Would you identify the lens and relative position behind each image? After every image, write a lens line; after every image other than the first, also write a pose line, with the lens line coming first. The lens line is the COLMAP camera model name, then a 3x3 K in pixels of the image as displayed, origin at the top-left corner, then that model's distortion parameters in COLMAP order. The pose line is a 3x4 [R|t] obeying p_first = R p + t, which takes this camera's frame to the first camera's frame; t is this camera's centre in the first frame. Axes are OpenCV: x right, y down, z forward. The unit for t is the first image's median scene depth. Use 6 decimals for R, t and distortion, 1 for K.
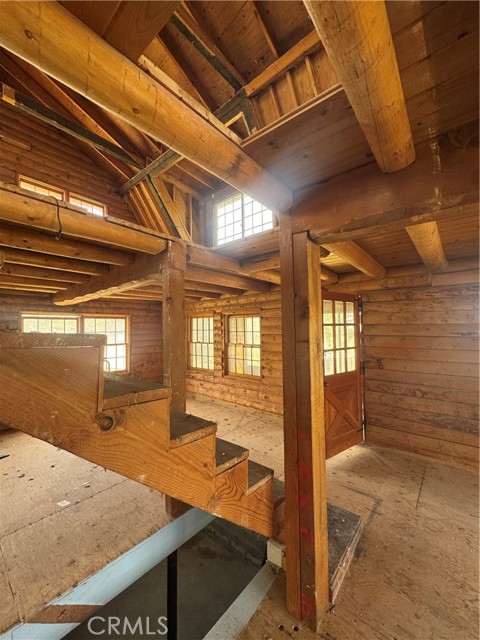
lens RADIAL K [[256.9, 0, 240.3], [0, 256.9, 320.5], [0, 0, 1]] dist [0.000533, 0.000146]
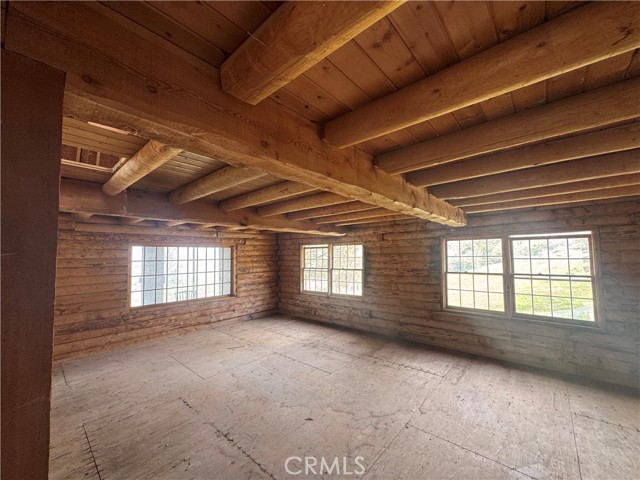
lens RADIAL K [[256.9, 0, 324.0], [0, 256.9, 242.6], [0, 0, 1]] dist [0.000533, 0.000146]
pose [[0.011098, 0.059577, 0.998162, -0.635647], [-0.021251, 0.998012, -0.059332, -0.018635], [-0.999713, -0.020554, 0.012342, -0.367050]]
